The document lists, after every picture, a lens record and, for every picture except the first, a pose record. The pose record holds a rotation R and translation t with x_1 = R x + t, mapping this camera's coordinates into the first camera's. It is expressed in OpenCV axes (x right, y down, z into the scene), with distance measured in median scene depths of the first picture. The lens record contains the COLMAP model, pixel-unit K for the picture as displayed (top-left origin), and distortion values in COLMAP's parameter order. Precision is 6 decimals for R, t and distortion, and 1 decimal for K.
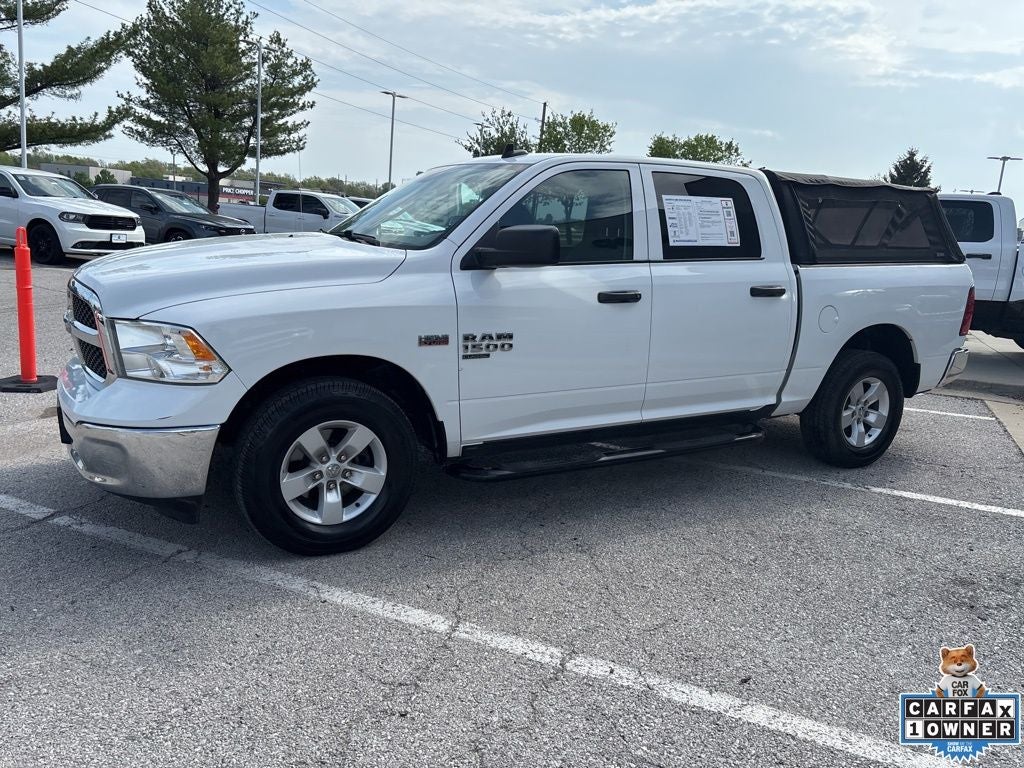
lens RADIAL K [[776.1, 0, 507.3], [0, 776.1, 382.2], [0, 0, 1]] dist [0.046706, -0.054397]
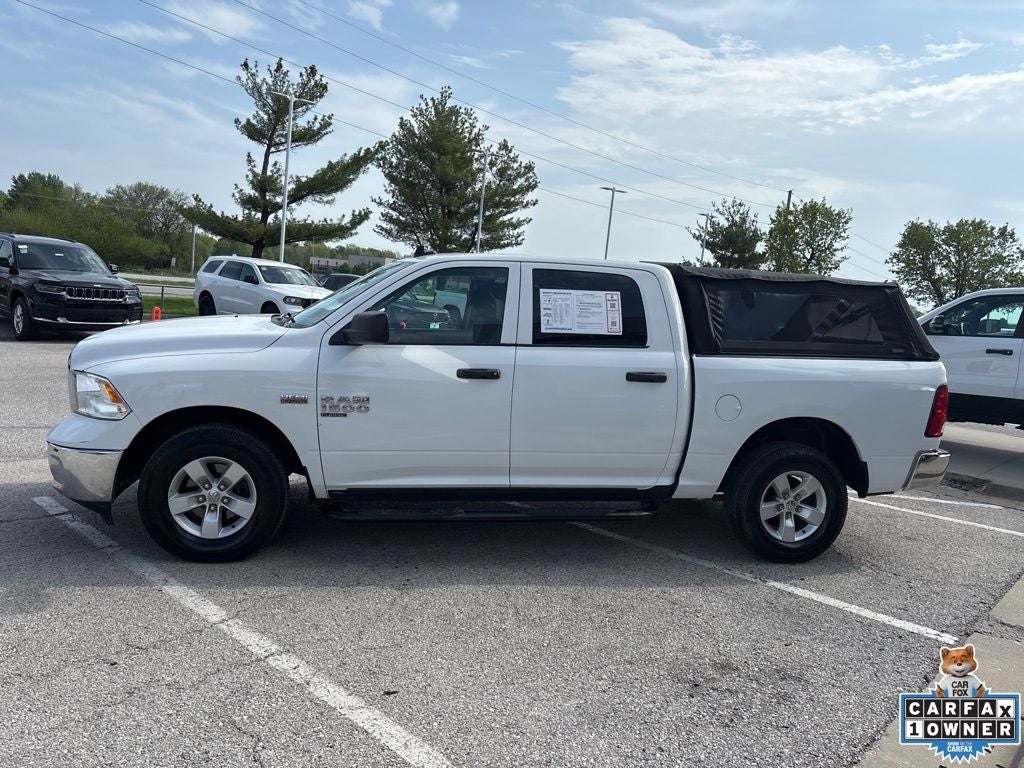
lens RADIAL K [[776.1, 0, 506.1], [0, 776.1, 383.7], [0, 0, 1]] dist [0.046706, -0.054397]
pose [[0.945695, 0.048094, -0.321479, 0.476171], [-0.081814, 0.992373, -0.092212, 0.006394], [0.314592, 0.113506, 0.942416, -0.064081]]
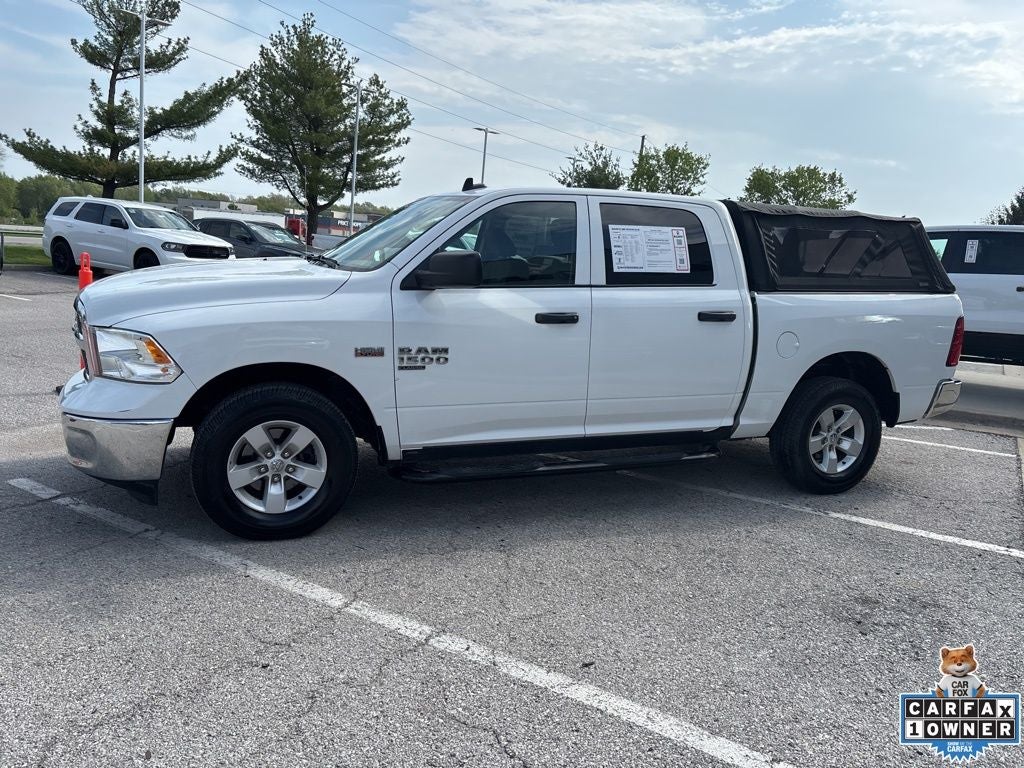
lens RADIAL K [[776.1, 0, 507.9], [0, 776.1, 383.9], [0, 0, 1]] dist [0.046706, -0.054397]
pose [[0.991104, 0.026981, -0.130323, 0.187588], [-0.031819, 0.998874, -0.035190, 0.018398], [0.129227, 0.039023, 0.990847, -0.061530]]
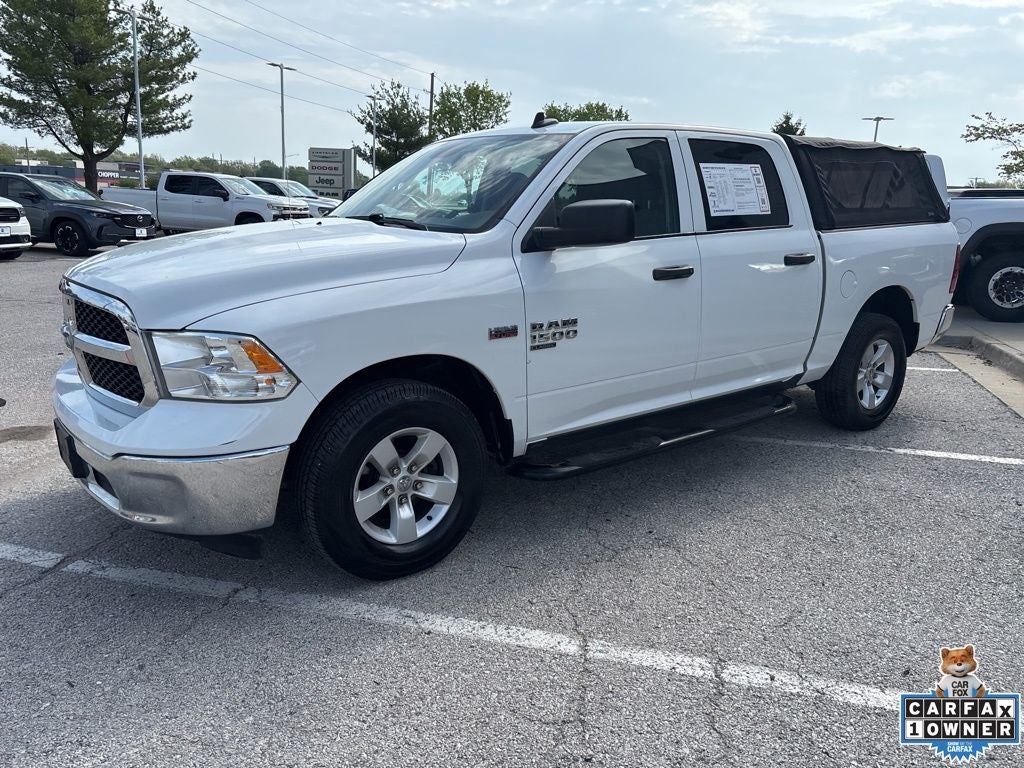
lens RADIAL K [[776.1, 0, 508.2], [0, 776.1, 381.6], [0, 0, 1]] dist [0.046706, -0.054397]
pose [[0.989042, -0.068315, 0.130876, -0.159651], [0.064042, 0.997276, 0.036585, -0.021745], [-0.133019, -0.027803, 0.990723, 0.071992]]
